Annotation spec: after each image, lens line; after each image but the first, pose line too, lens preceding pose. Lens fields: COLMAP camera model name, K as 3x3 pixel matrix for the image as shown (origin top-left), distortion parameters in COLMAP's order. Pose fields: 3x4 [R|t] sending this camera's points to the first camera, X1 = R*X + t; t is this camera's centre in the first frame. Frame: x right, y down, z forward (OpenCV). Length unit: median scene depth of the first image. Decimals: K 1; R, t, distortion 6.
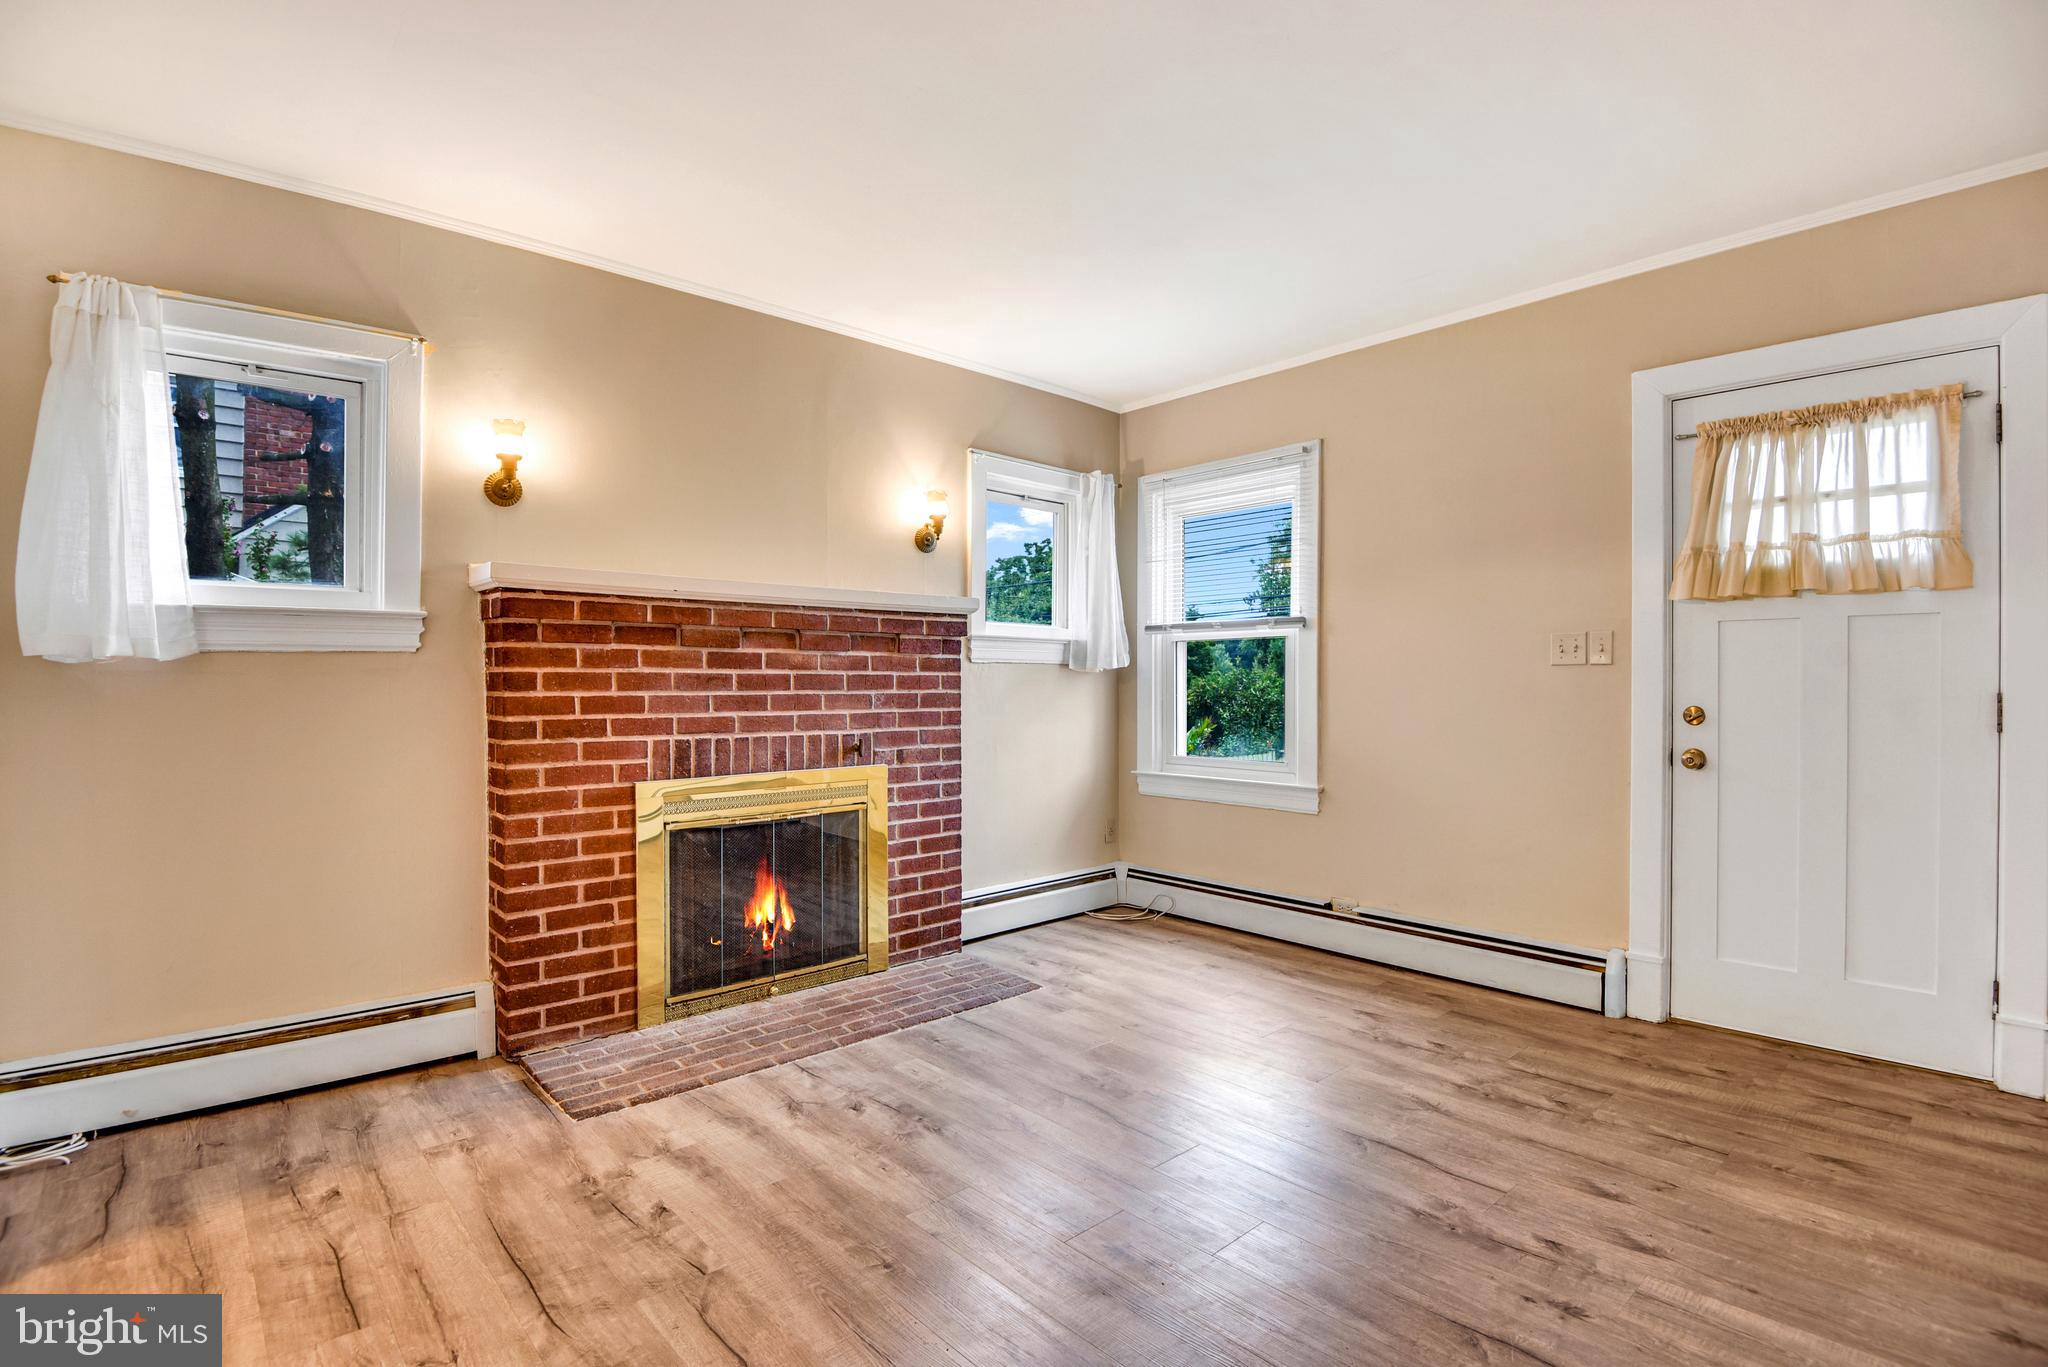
lens RADIAL K [[966.0, 0, 1024.0], [0, 966.0, 683.5], [0, 0, 1]] dist [0.000251, -0.026581]
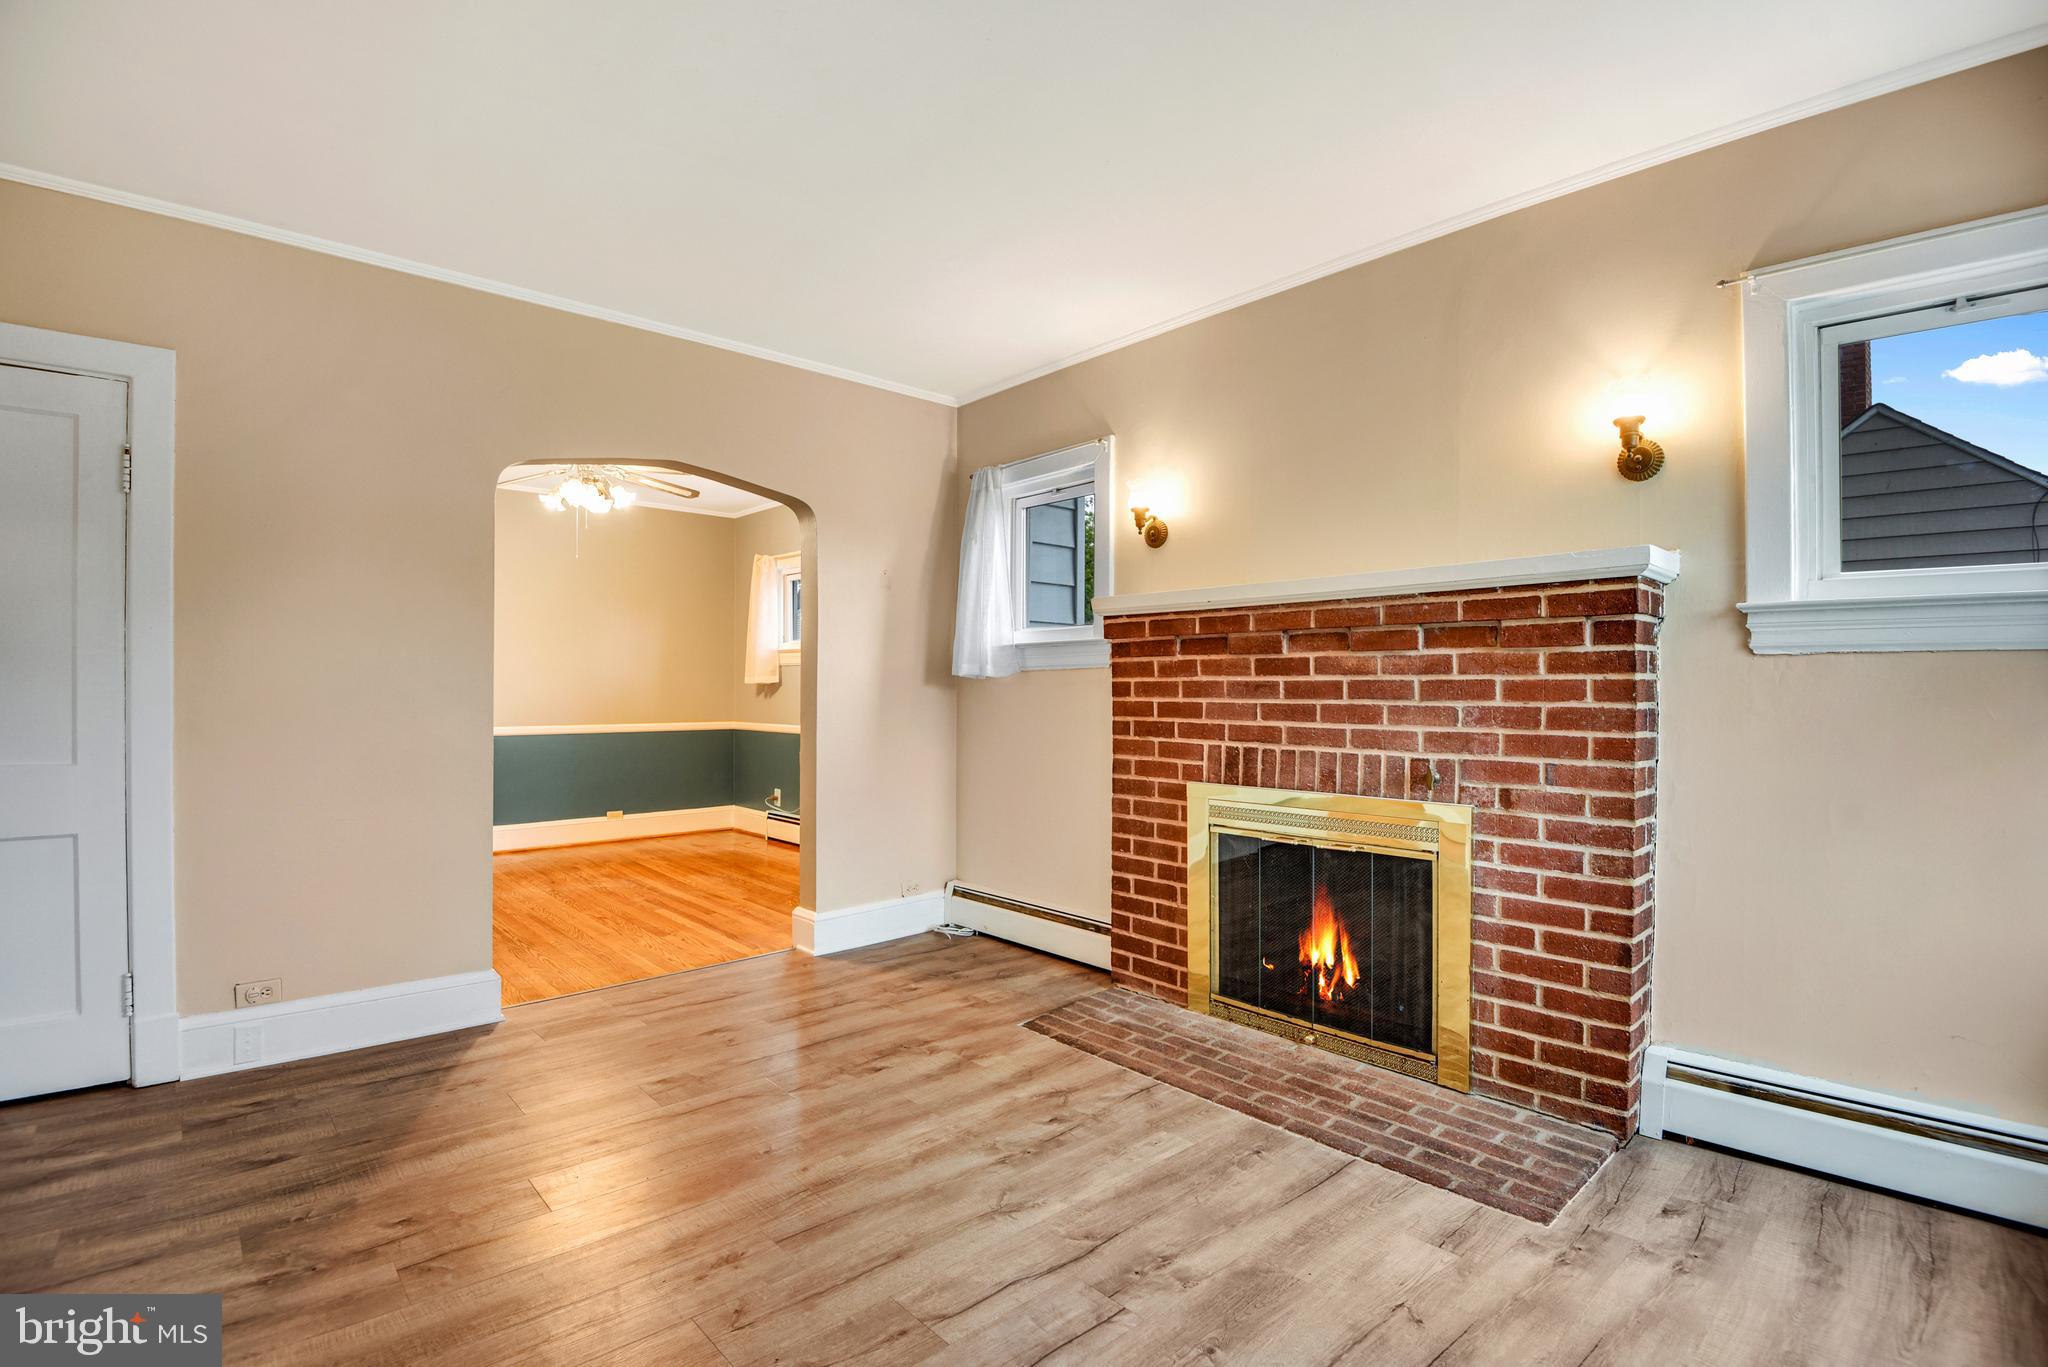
lens RADIAL K [[966.0, 0, 1024.0], [0, 966.0, 683.5], [0, 0, 1]] dist [0.000251, -0.026581]
pose [[-0.001103, -0.002574, -0.999996, 0.651748], [0.000588, 0.999997, -0.002575, -0.005346], [0.999999, -0.000590, -0.001101, 0.771167]]
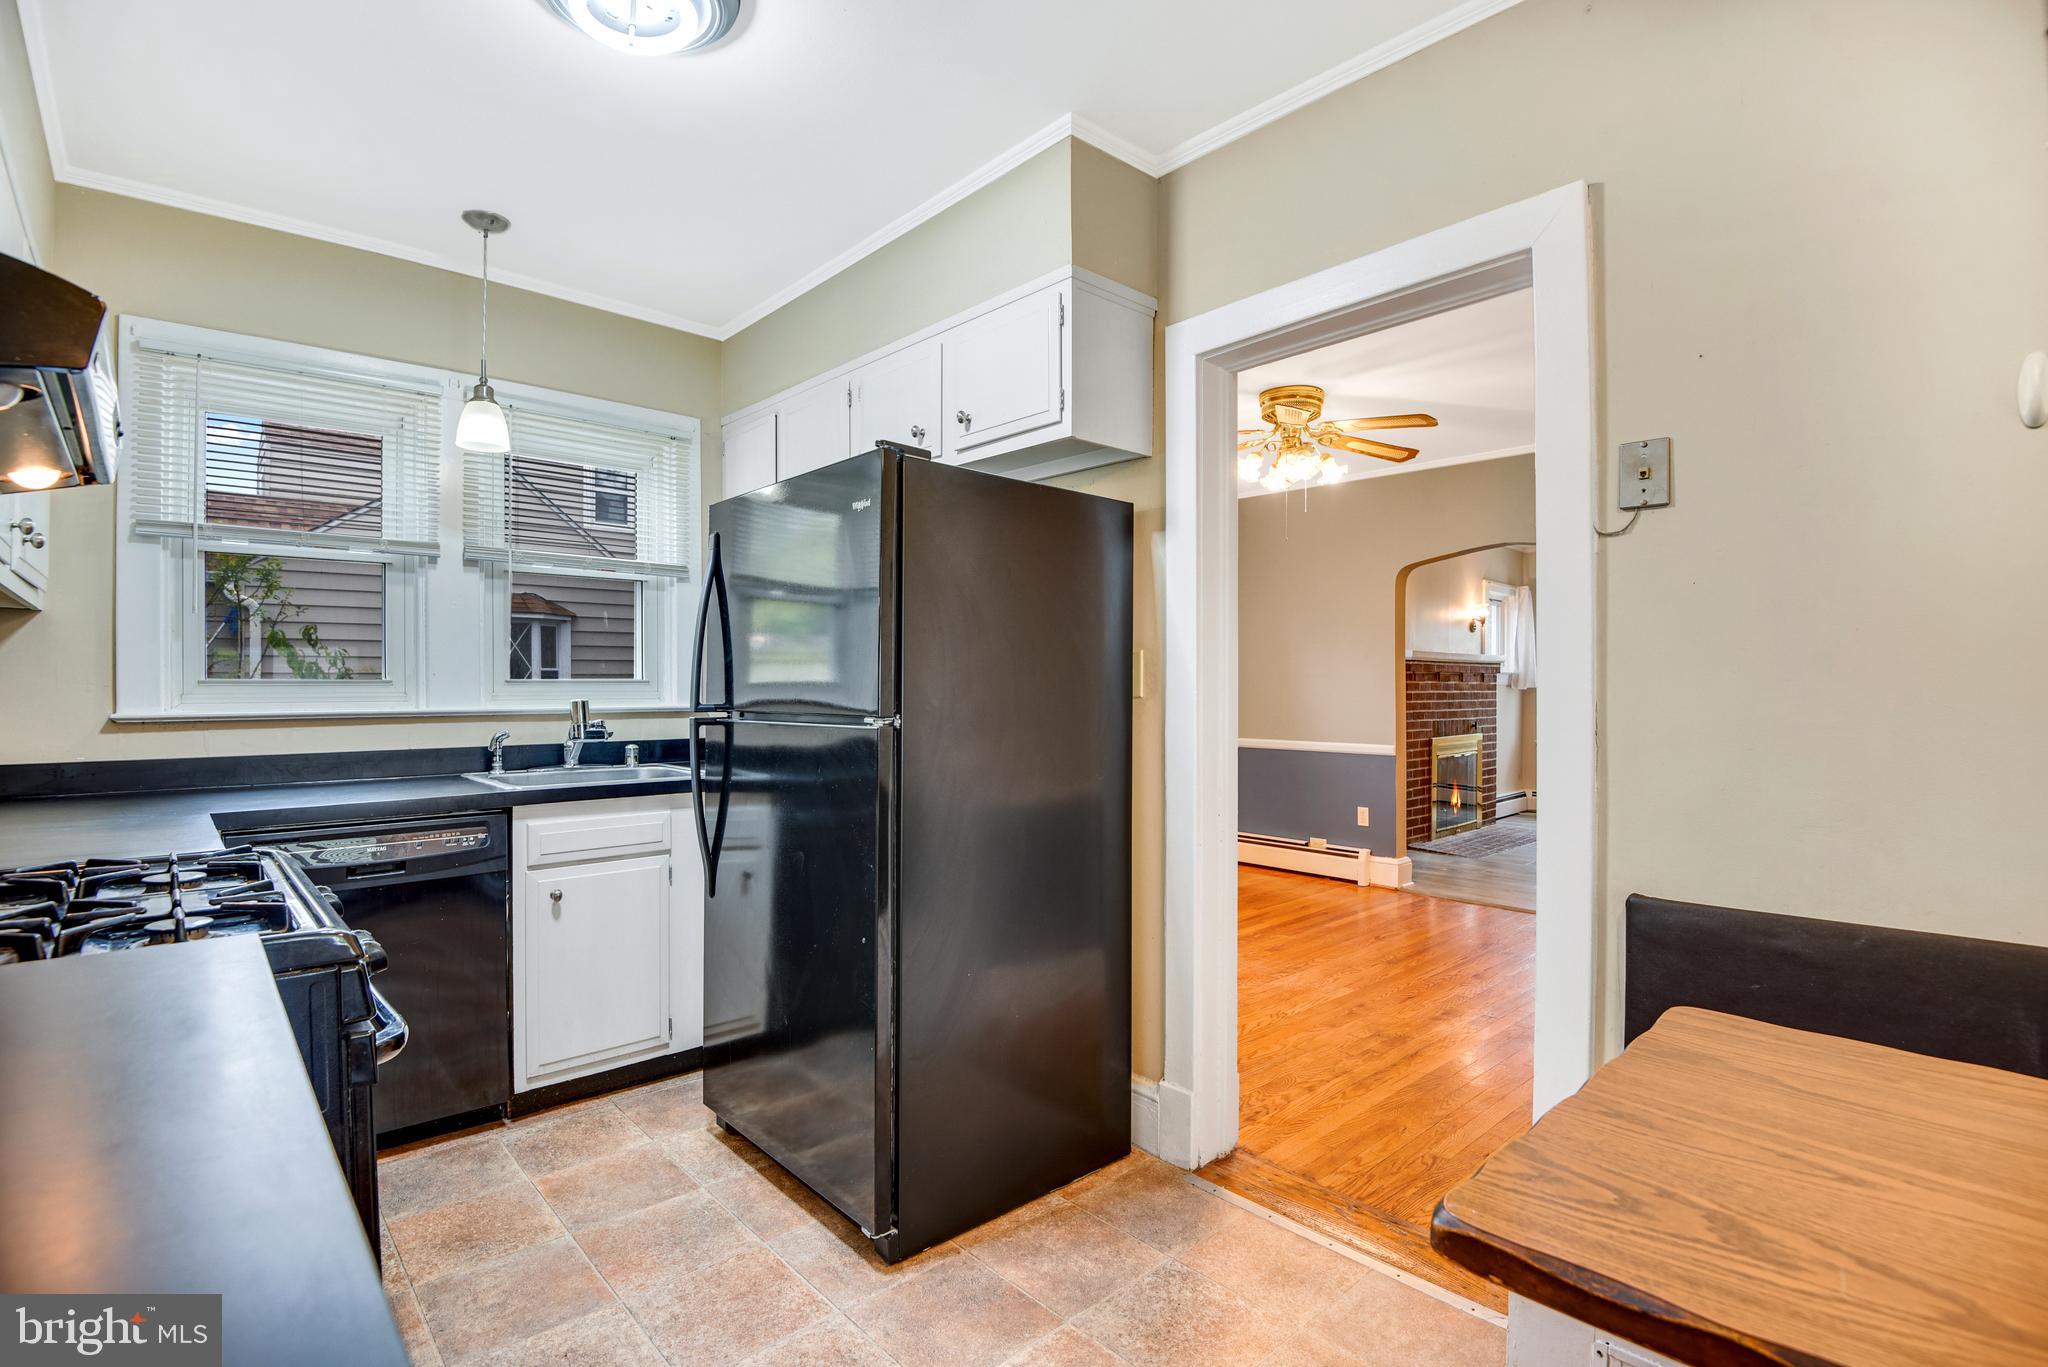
lens RADIAL K [[966.0, 0, 1024.0], [0, 966.0, 683.5], [0, 0, 1]] dist [0.000251, -0.026581]
pose [[0.999476, 0.002706, 0.032241, -1.421602], [-0.002653, 0.999995, -0.001684, -0.025824], [-0.032246, 0.001597, 0.999479, -1.305080]]
